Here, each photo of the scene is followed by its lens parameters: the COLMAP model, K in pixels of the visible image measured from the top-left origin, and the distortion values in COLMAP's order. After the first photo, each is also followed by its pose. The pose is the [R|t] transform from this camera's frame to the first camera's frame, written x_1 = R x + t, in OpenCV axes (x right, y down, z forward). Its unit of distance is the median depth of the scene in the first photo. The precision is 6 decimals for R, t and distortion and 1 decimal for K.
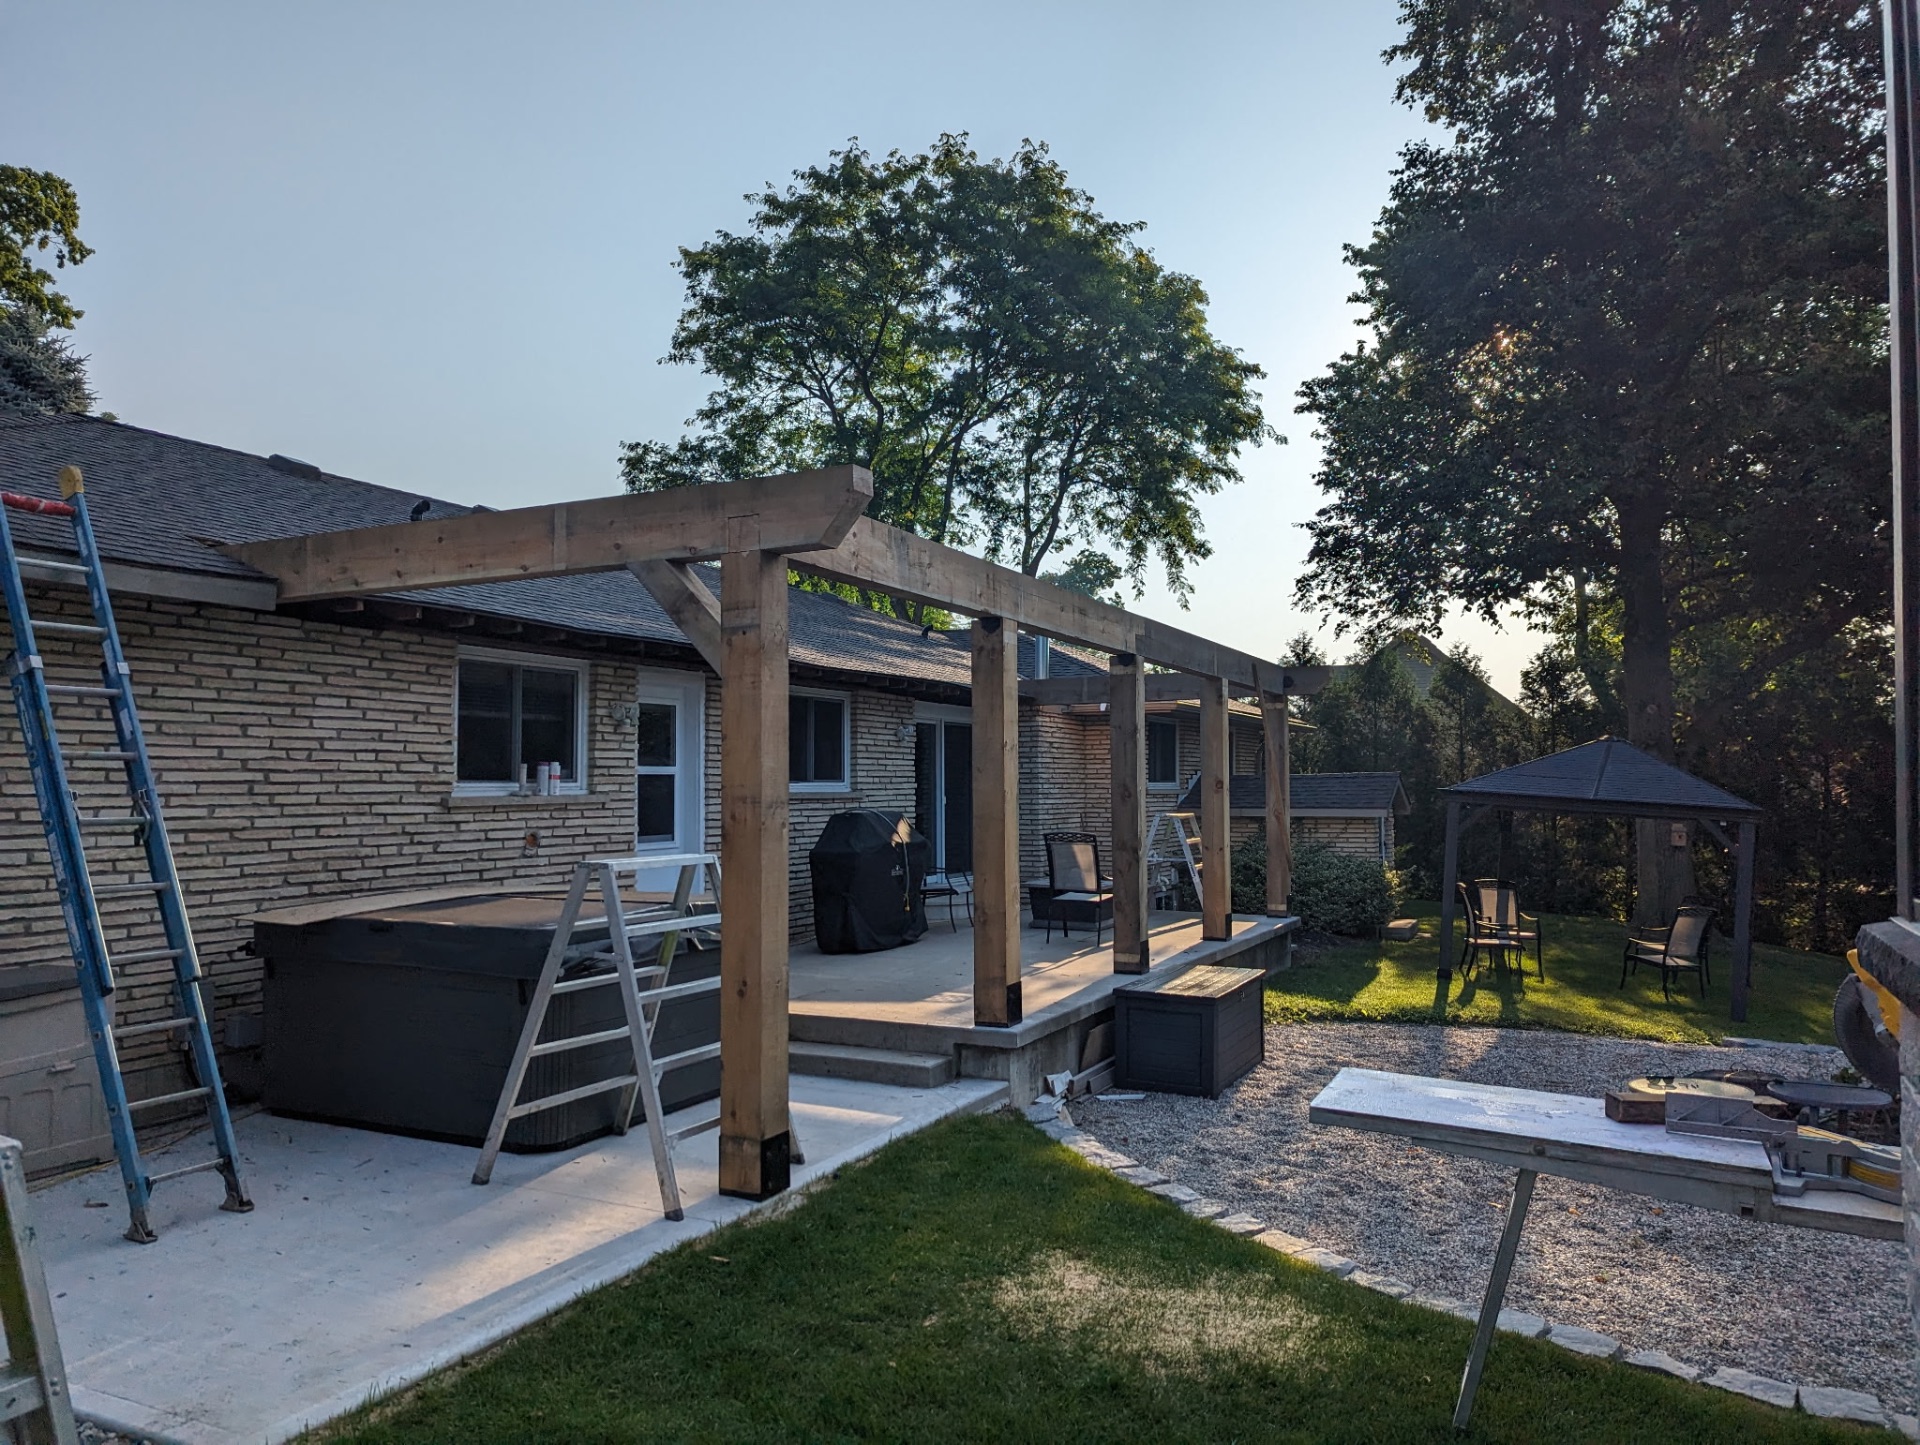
lens RADIAL K [[1342.6, 0, 960.0], [0, 1342.6, 722.5], [0, 0, 1]] dist [0.006127, 0.003351]
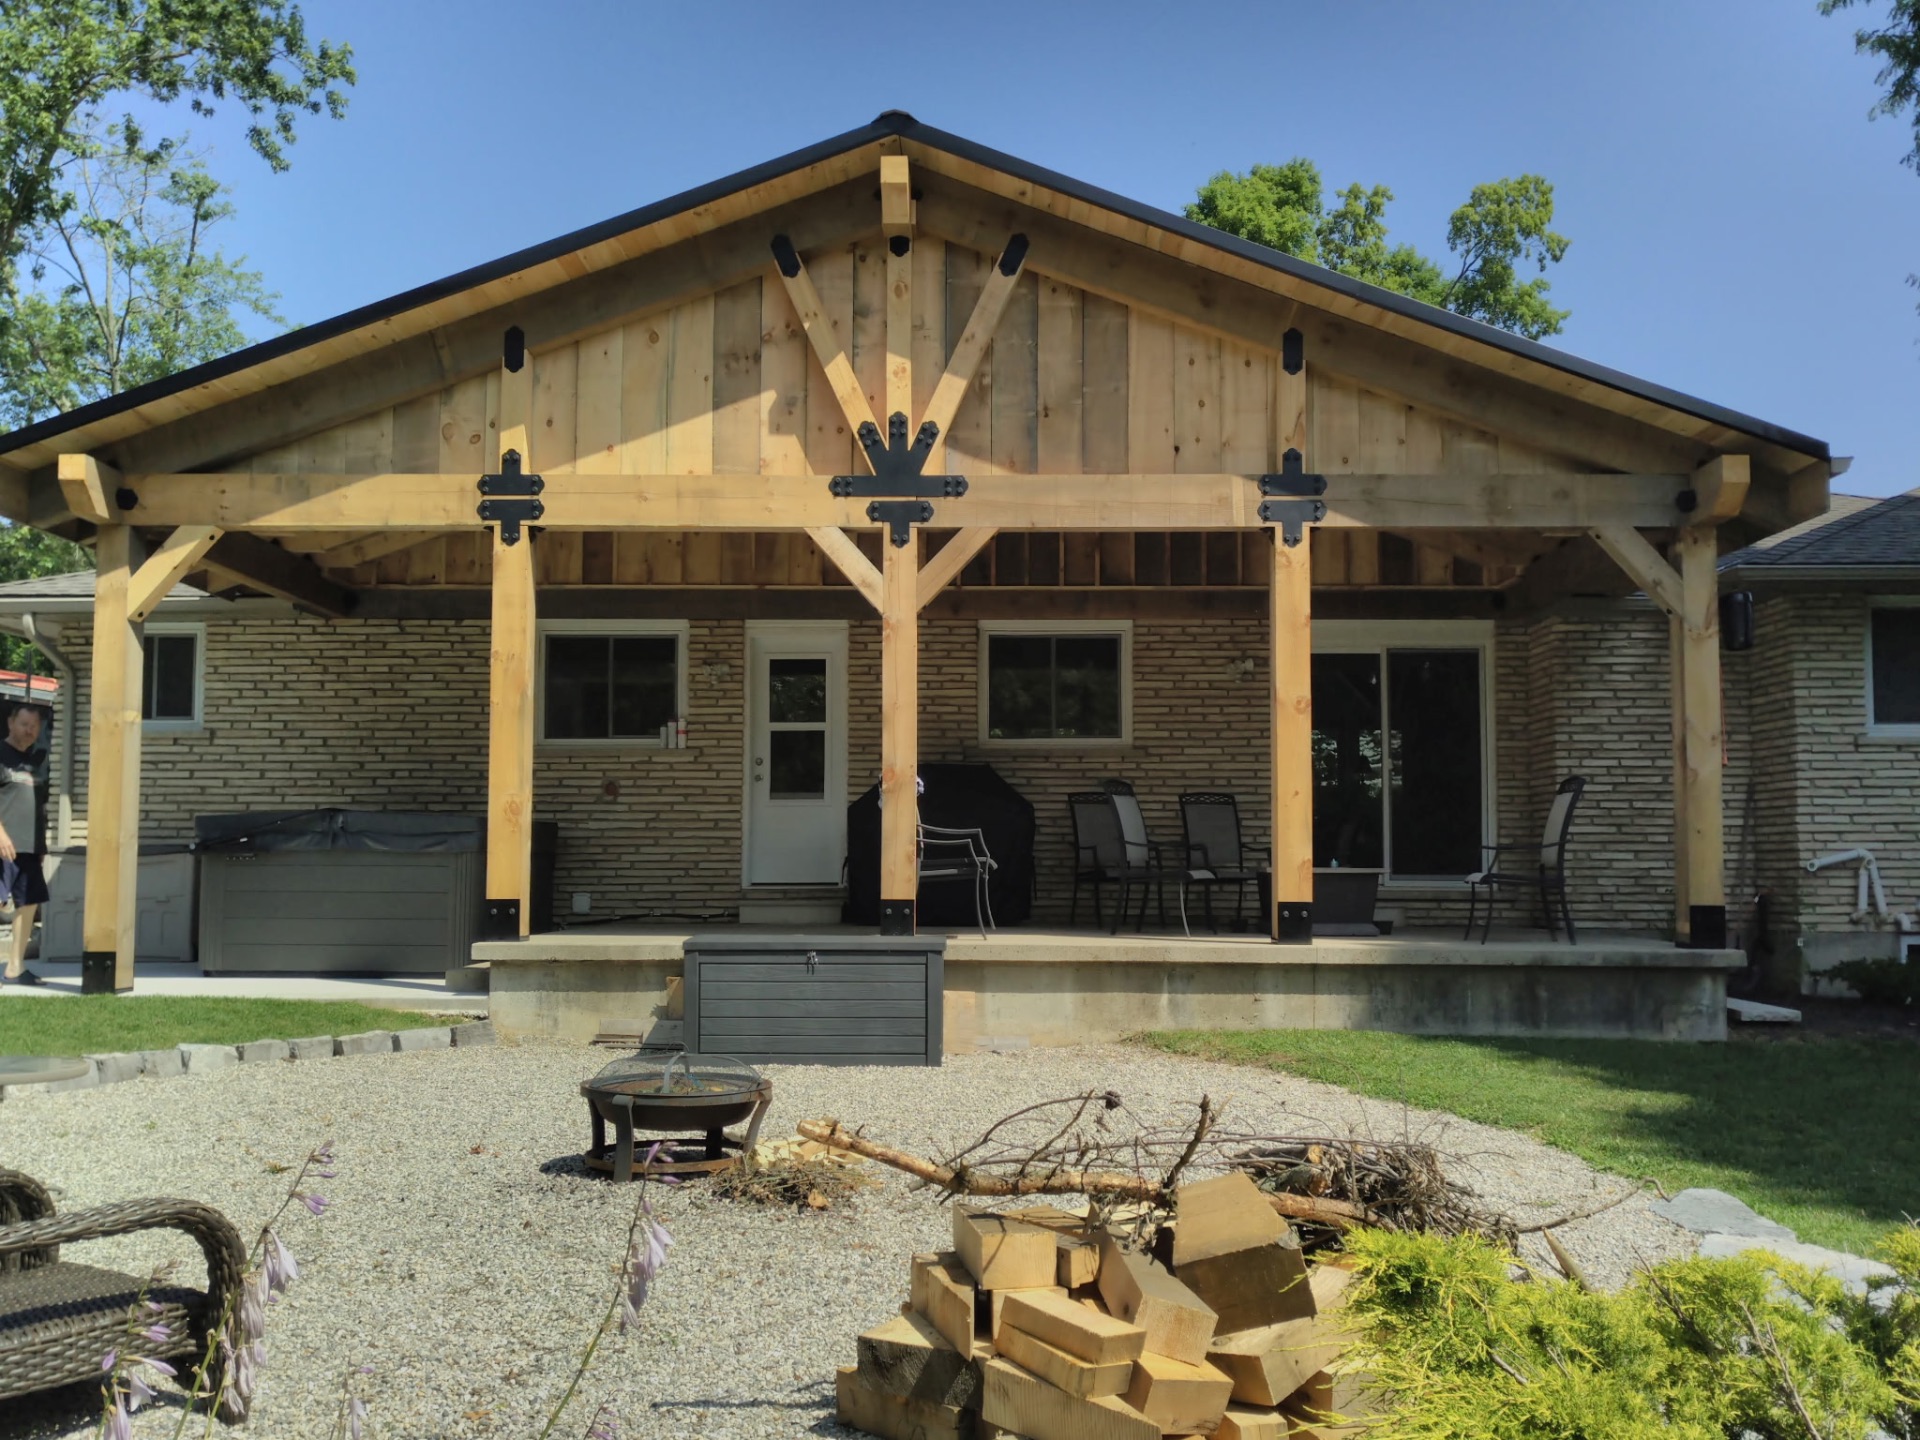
lens RADIAL K [[1660.3, 0, 960.0], [0, 1660.3, 720.0], [0, 0, 1]] dist [0.006609, 0.003765]
pose [[0.377190, -0.060071, -0.924186, 1.224298], [0.034546, 0.998112, -0.050777, 0.125689], [0.925491, -0.012775, 0.378553, 0.845098]]
